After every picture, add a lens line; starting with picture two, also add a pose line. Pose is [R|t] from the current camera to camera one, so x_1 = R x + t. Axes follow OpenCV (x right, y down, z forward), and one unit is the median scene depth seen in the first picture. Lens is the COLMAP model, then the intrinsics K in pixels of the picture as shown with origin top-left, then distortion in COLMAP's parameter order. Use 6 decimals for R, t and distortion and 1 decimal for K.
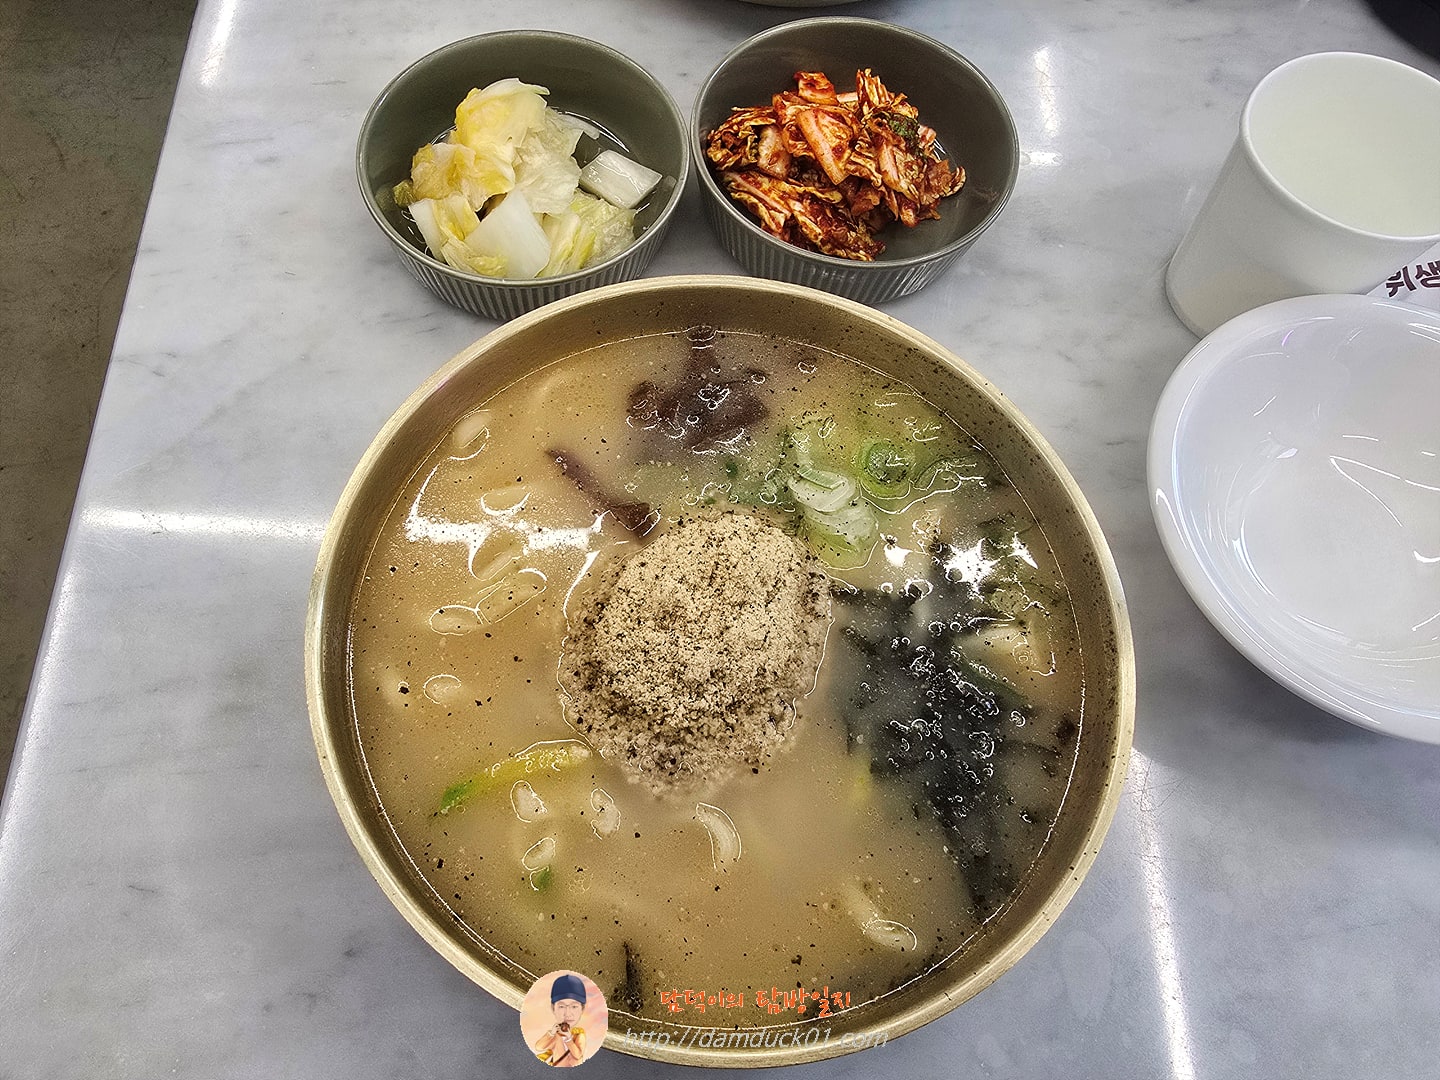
lens RADIAL K [[580.9, 0, 713.6], [0, 580.9, 542.8], [0, 0, 1]] dist [-0.005231, 0.000987]
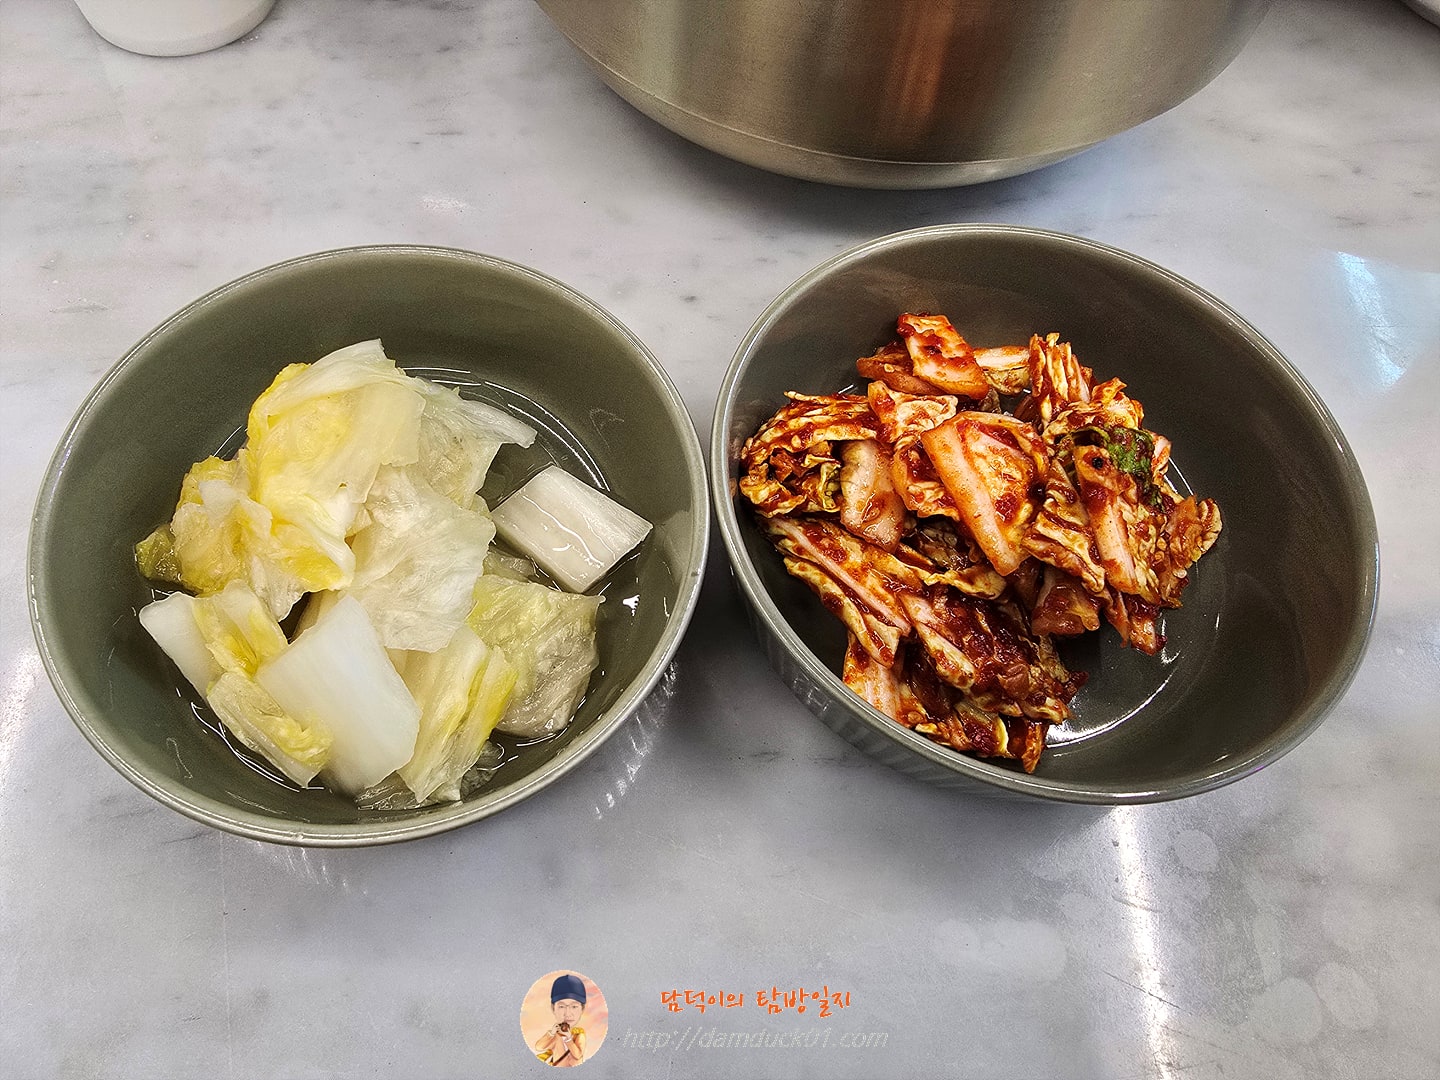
lens RADIAL K [[580.9, 0, 693.4], [0, 580.9, 602.0], [0, 0, 1]] dist [-0.005231, 0.000987]
pose [[0.999949, 0.010058, -0.001170, -0.052517], [-0.010085, 0.999620, -0.025639, -0.568581], [0.000912, 0.025649, 0.999671, 0.494490]]
